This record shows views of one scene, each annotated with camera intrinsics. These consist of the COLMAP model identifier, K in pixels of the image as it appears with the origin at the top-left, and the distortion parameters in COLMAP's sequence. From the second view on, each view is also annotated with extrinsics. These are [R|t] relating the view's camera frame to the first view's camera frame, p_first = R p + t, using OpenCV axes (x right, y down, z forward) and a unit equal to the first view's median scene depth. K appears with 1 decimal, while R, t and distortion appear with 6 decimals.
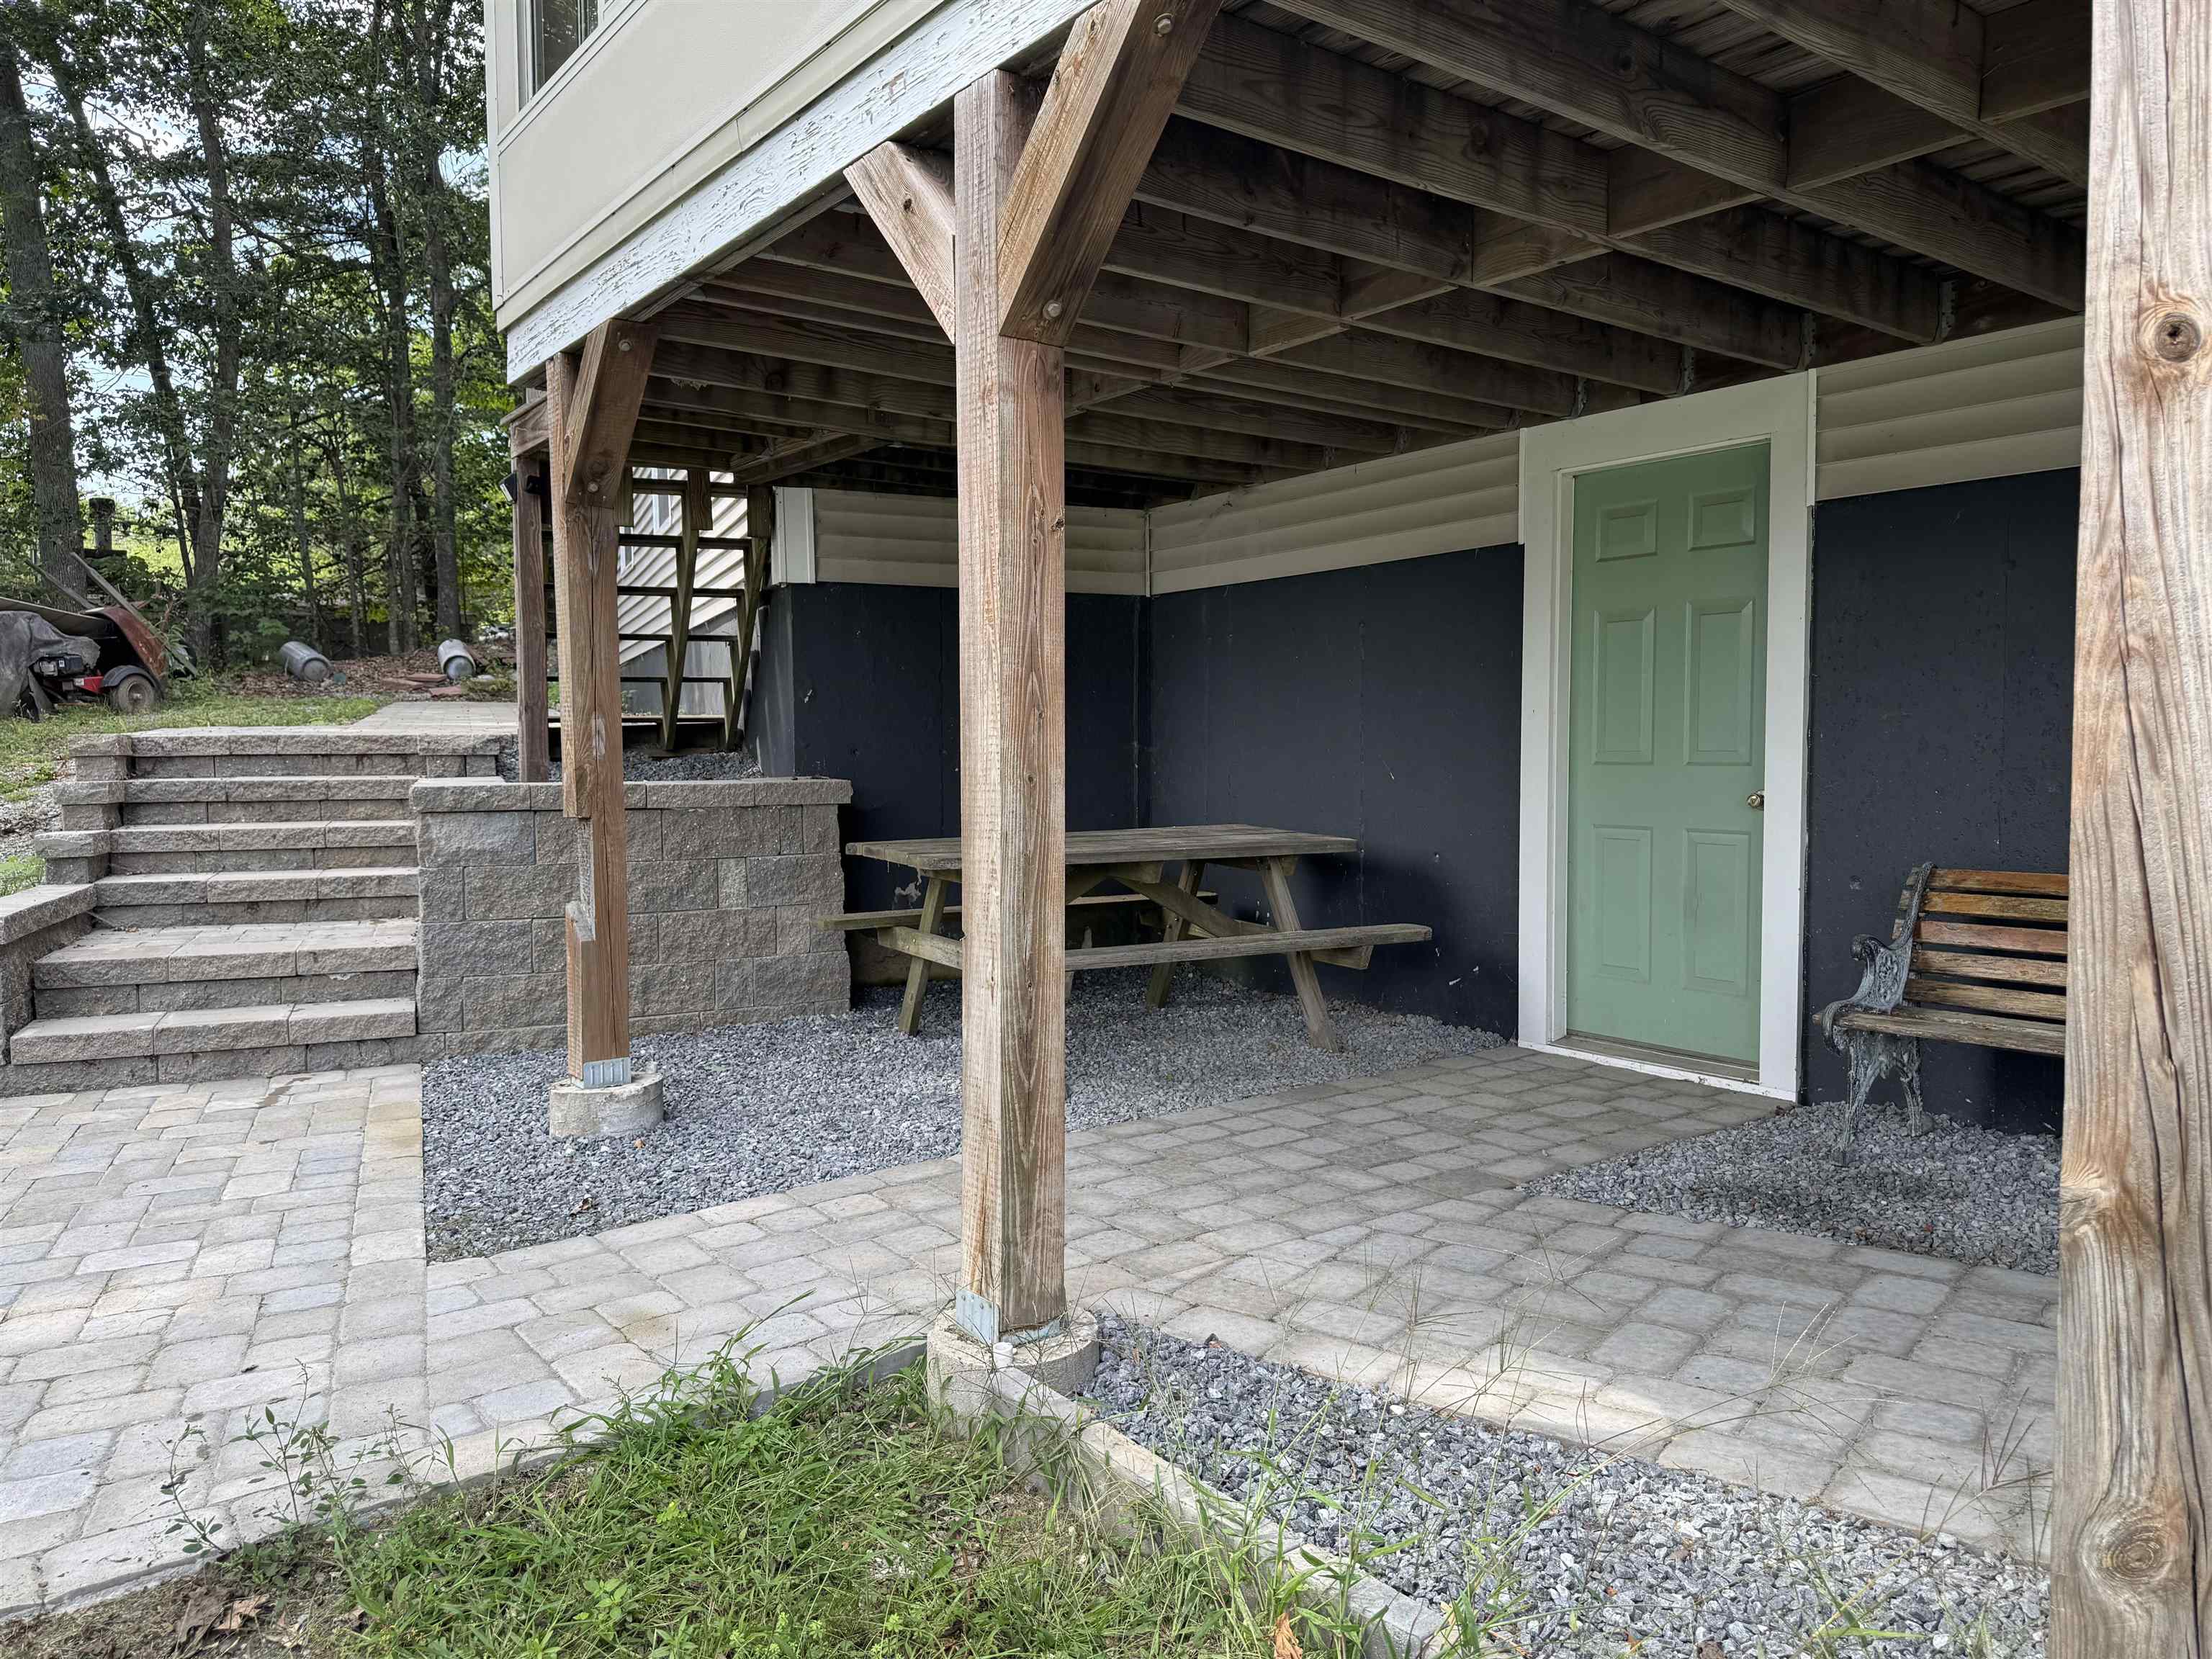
lens RADIAL K [[1559.4, 0, 1106.0], [0, 1559.4, 829.5], [0, 0, 1]] dist [-0.001751, -0.002974]
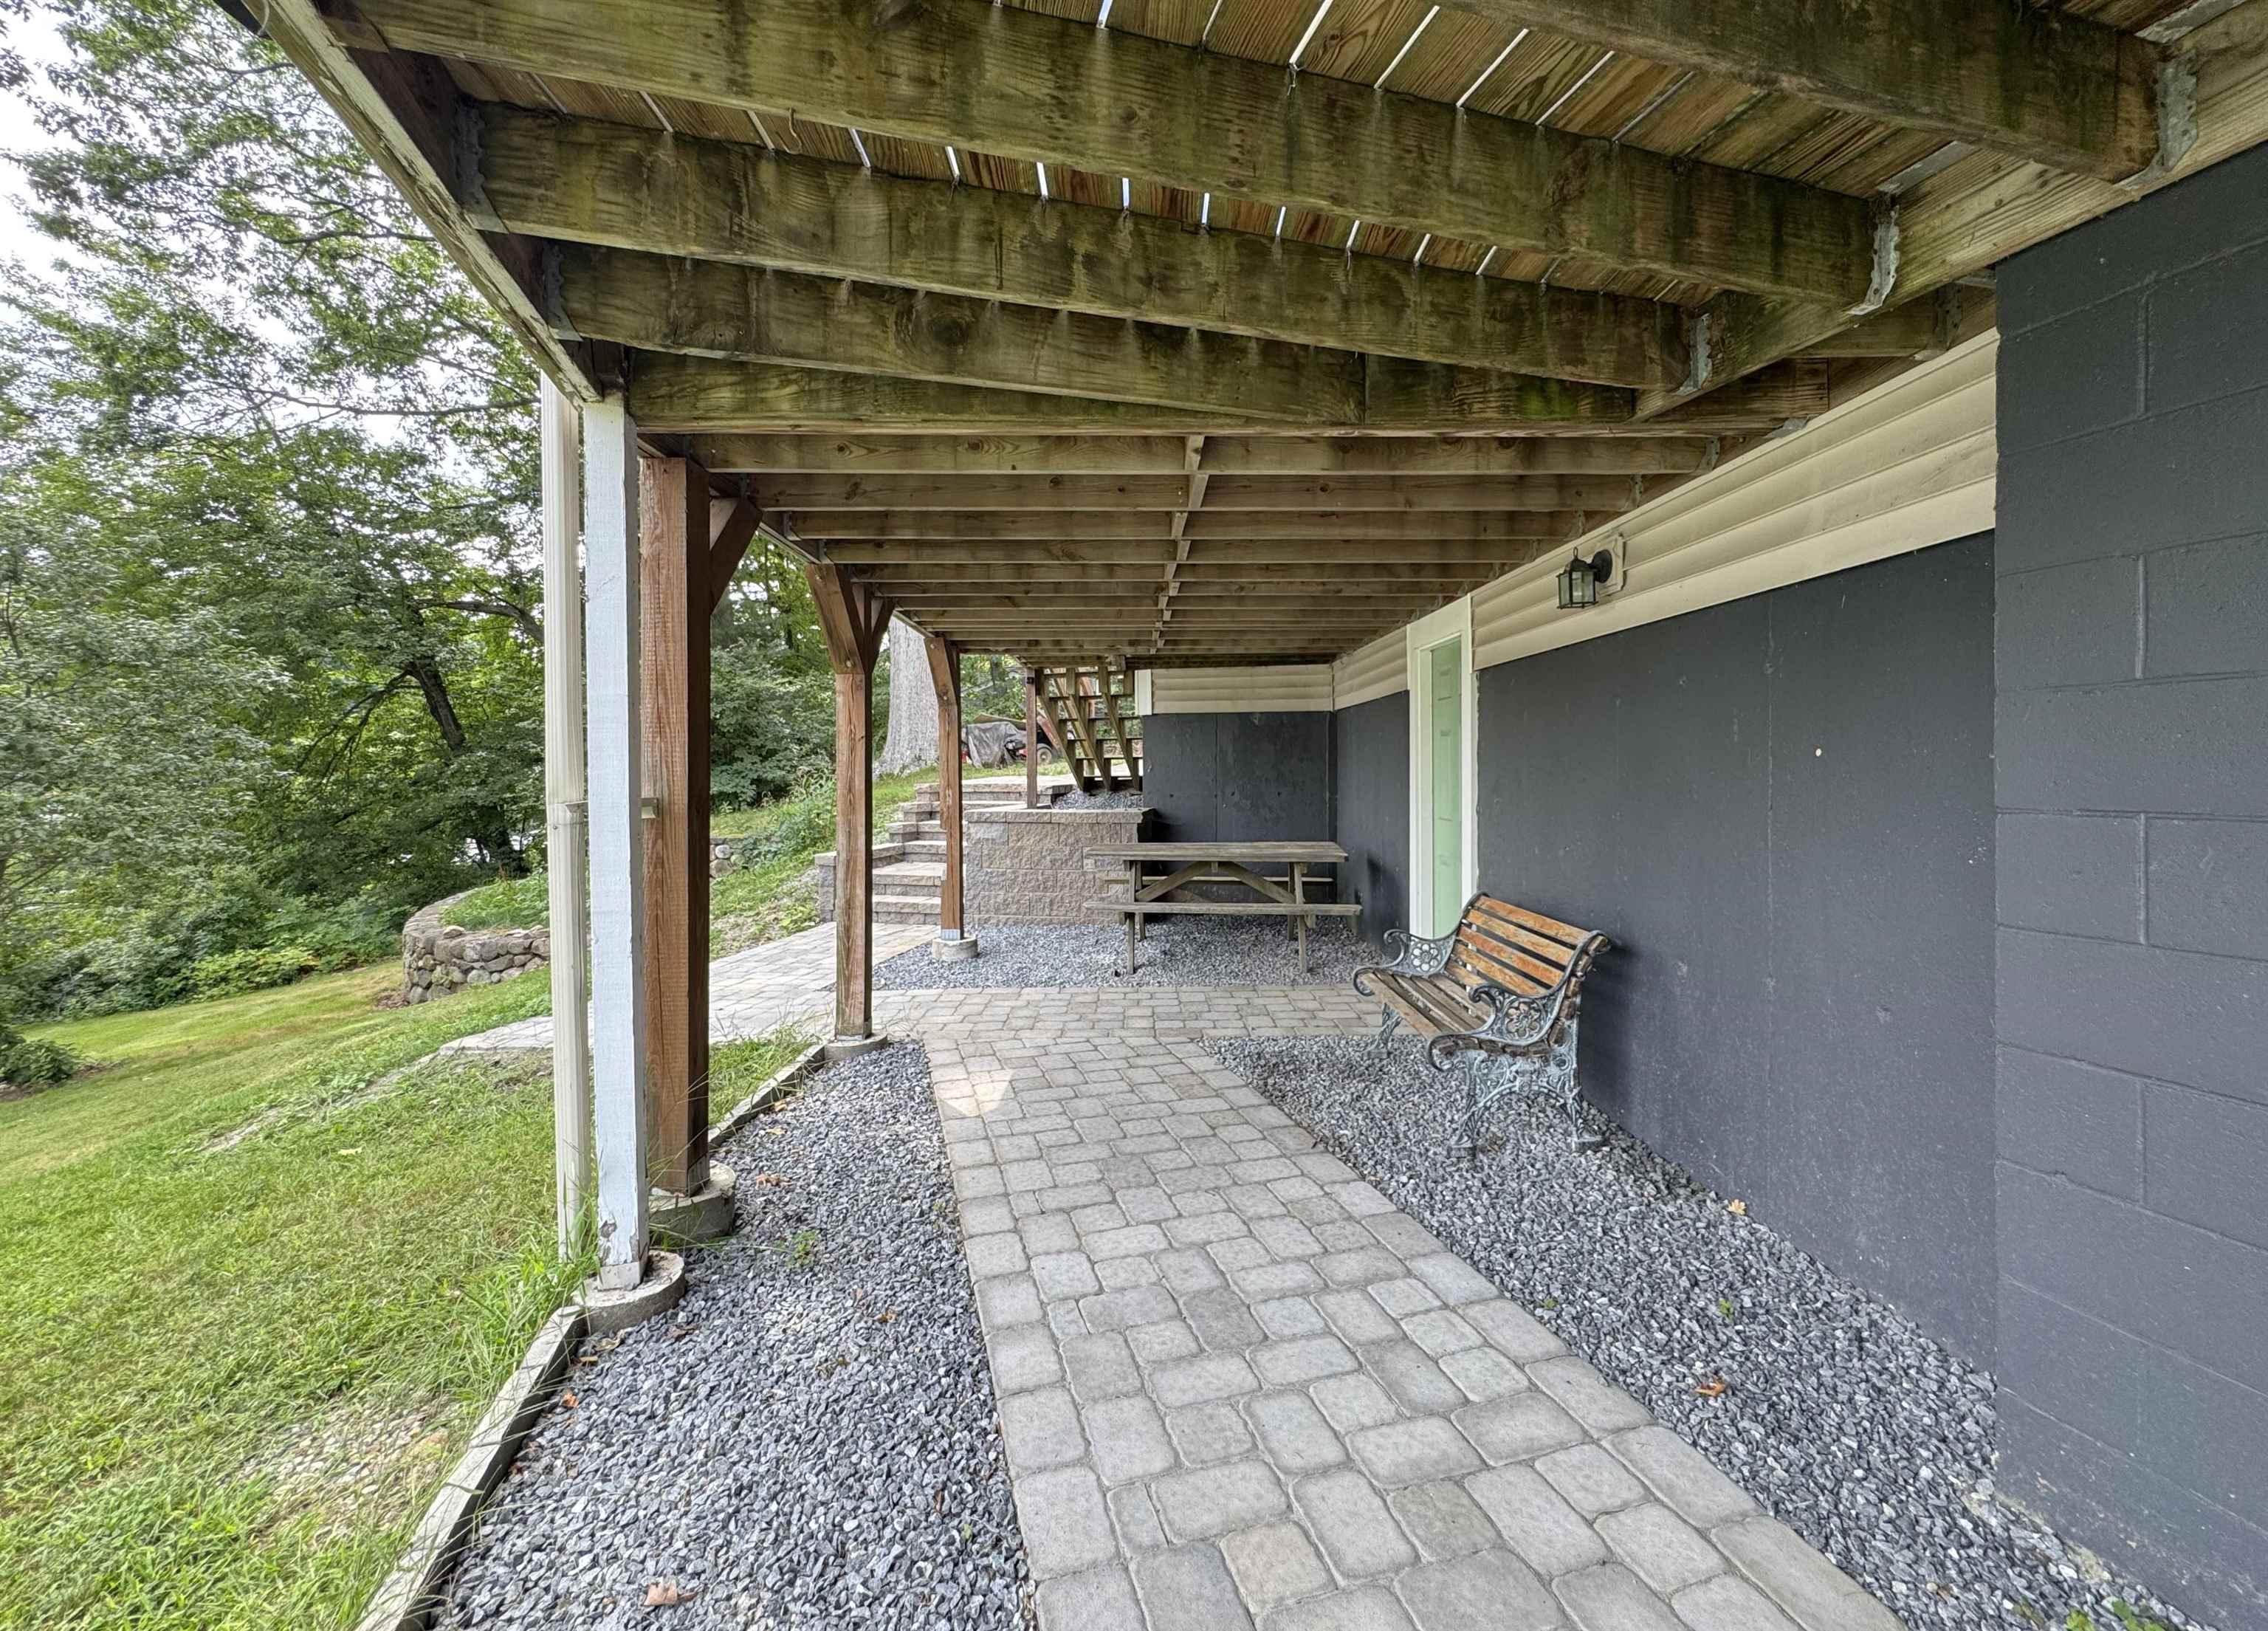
lens RADIAL K [[958.3, 0, 1124.7], [0, 958.3, 769.2], [0, 0, 1]] dist [0.000097, -0.000004]
pose [[0.811082, 0.008548, -0.584870, 0.736497], [-0.036522, 0.998682, -0.036051, -0.053736], [0.583792, 0.050601, 0.810325, -0.045575]]
